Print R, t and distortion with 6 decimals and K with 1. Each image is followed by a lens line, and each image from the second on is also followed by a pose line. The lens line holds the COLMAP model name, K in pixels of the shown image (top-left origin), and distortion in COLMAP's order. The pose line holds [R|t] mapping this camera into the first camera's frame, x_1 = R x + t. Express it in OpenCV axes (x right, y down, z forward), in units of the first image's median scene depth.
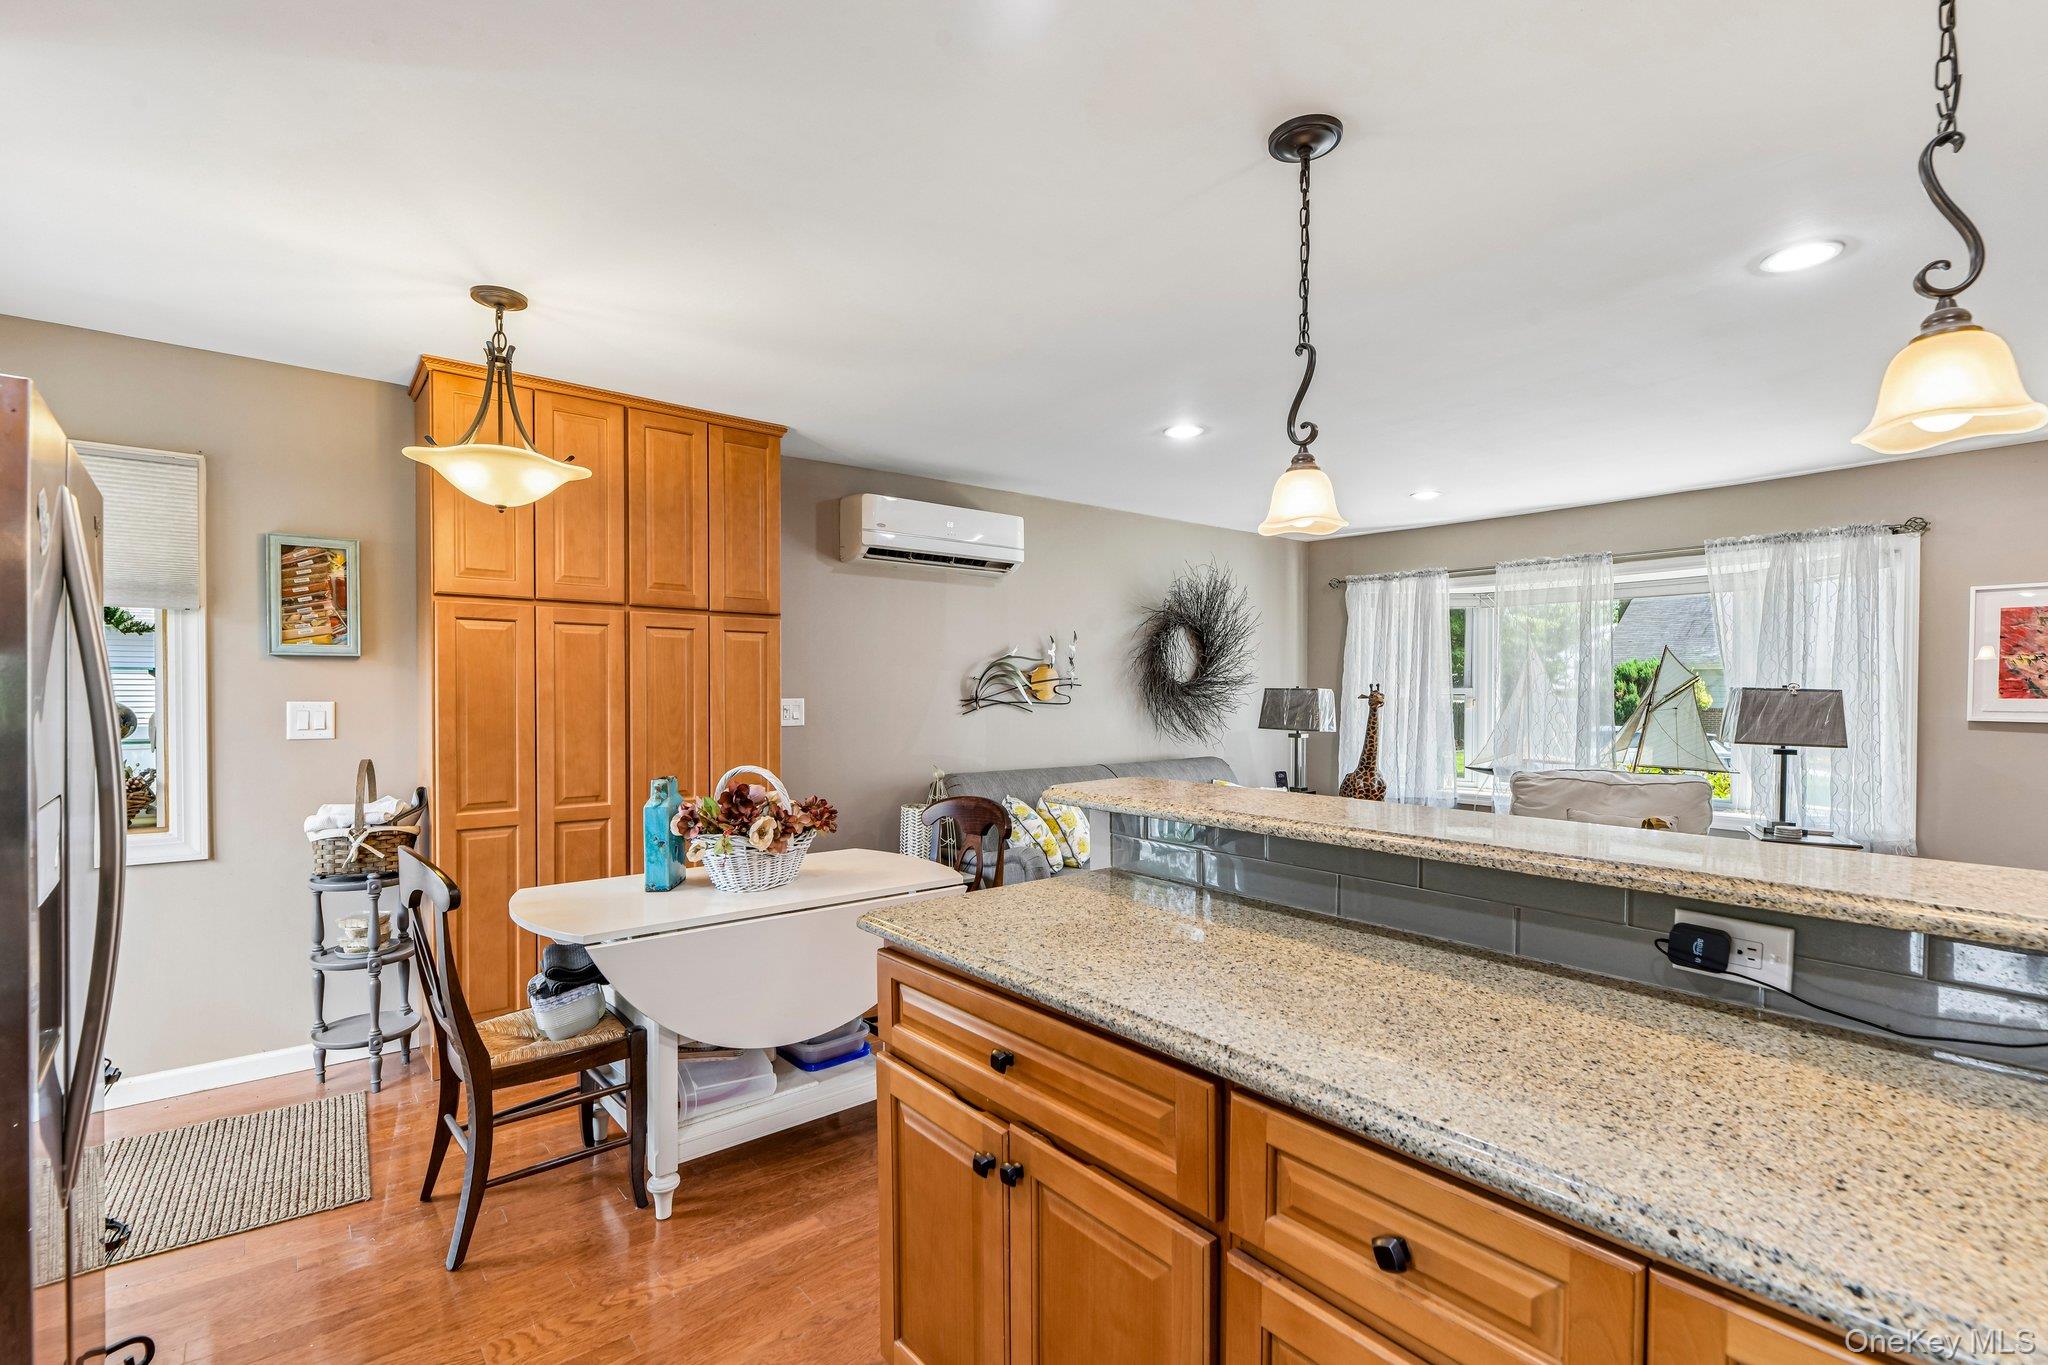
lens RADIAL K [[950.5, 0, 1024.8], [0, 950.5, 701.3], [0, 0, 1]] dist [0.011912, -0.003679]
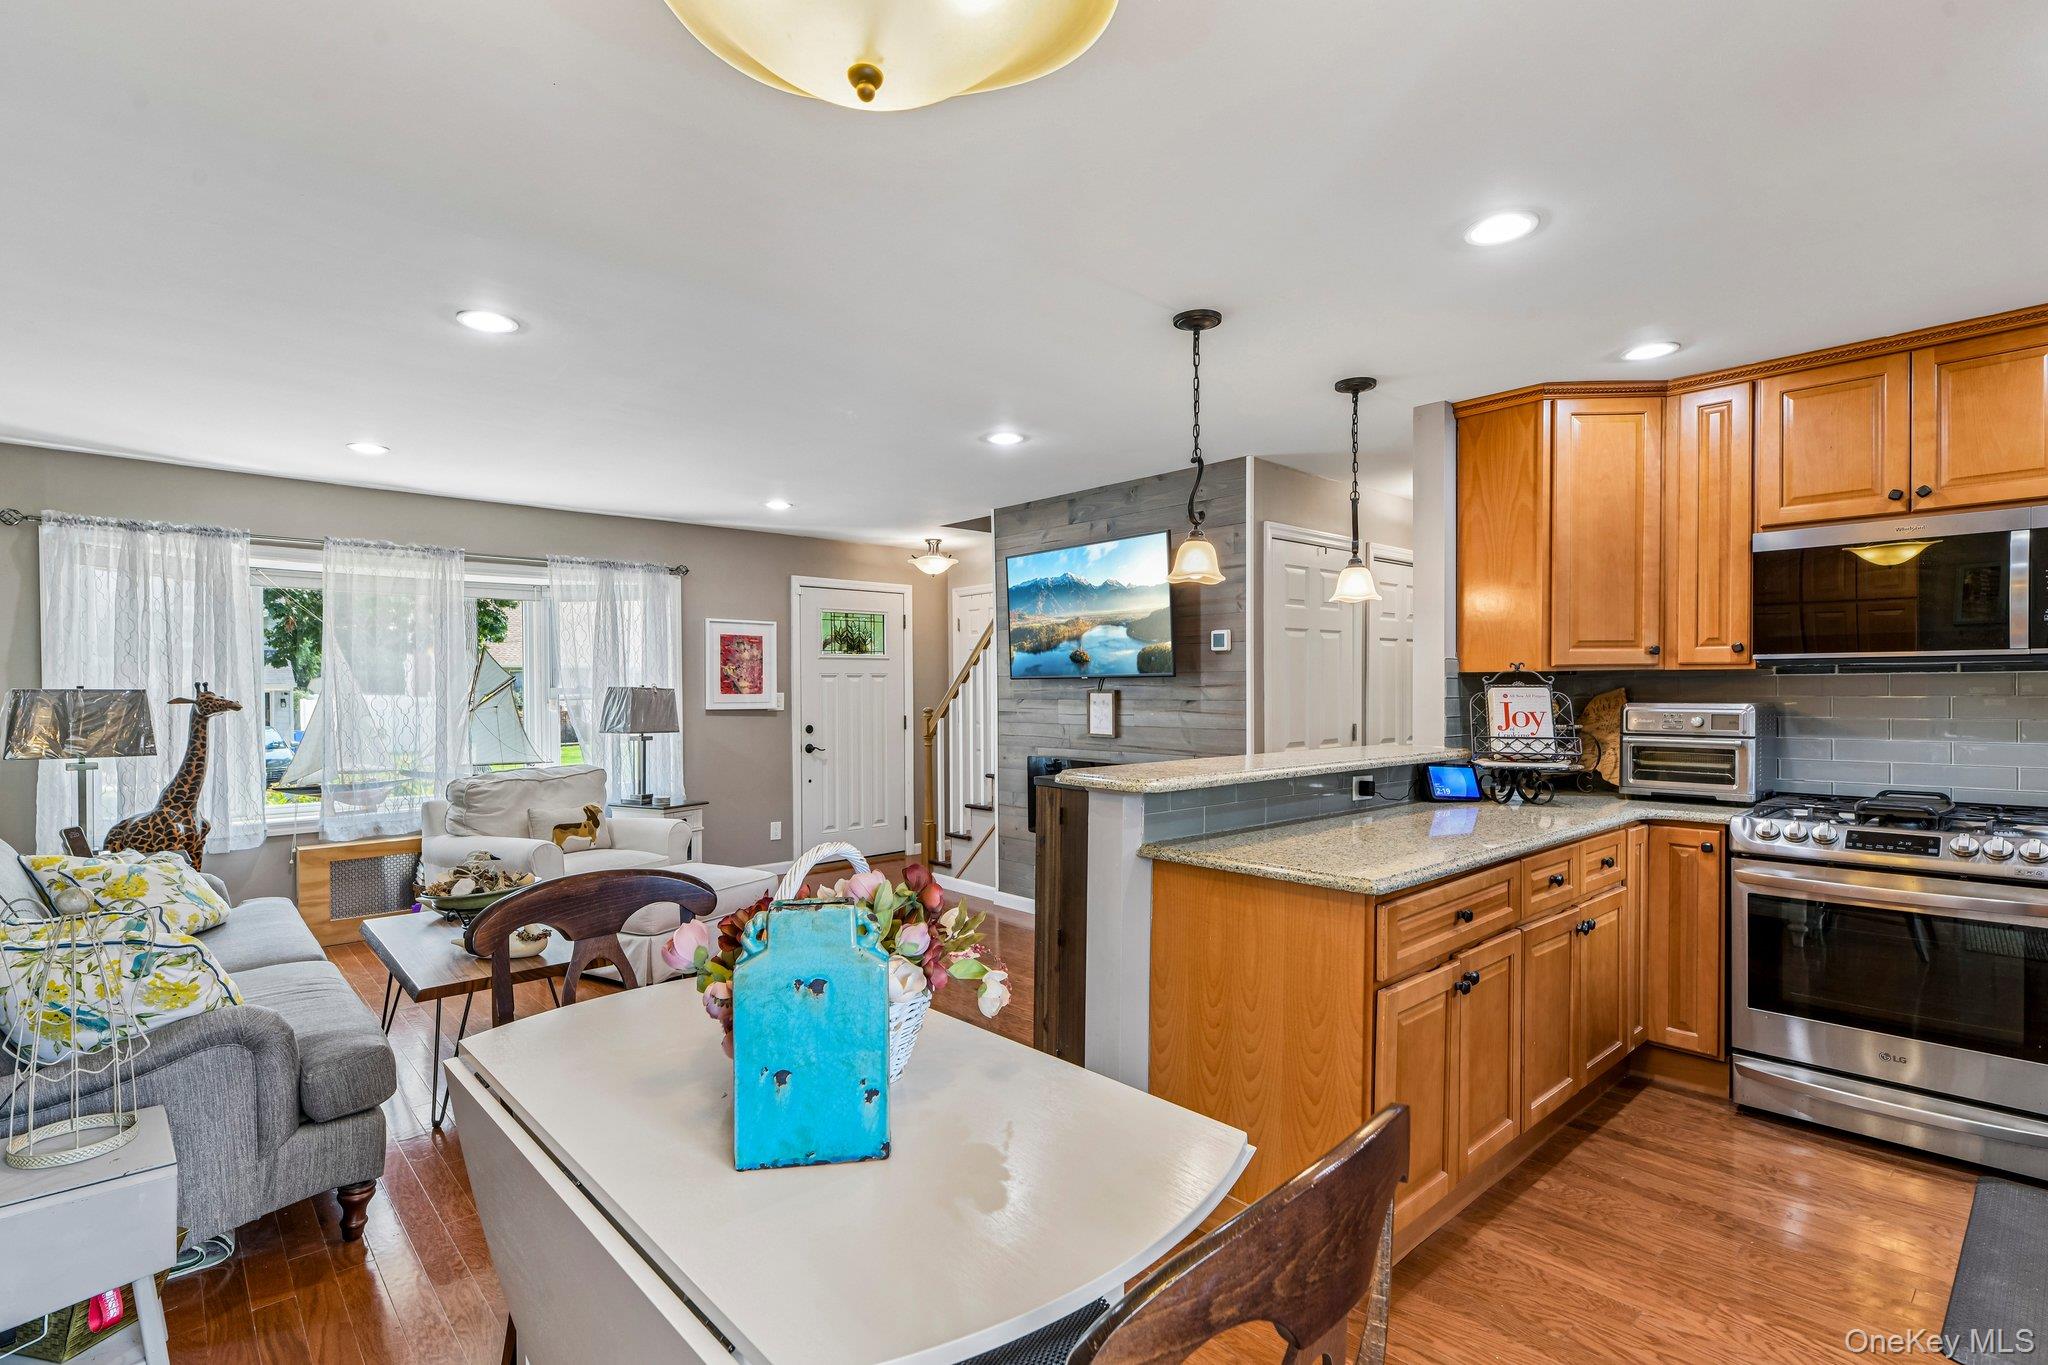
lens RADIAL K [[980.5, 0, 1021.9], [0, 980.5, 678.3], [0, 0, 1]] dist [0.005640, -0.000429]
pose [[-0.064775, 0.008201, 0.997866, -0.493697], [0.015144, 0.999859, -0.007234, -0.008201], [-0.997785, 0.014643, -0.064890, 0.555303]]
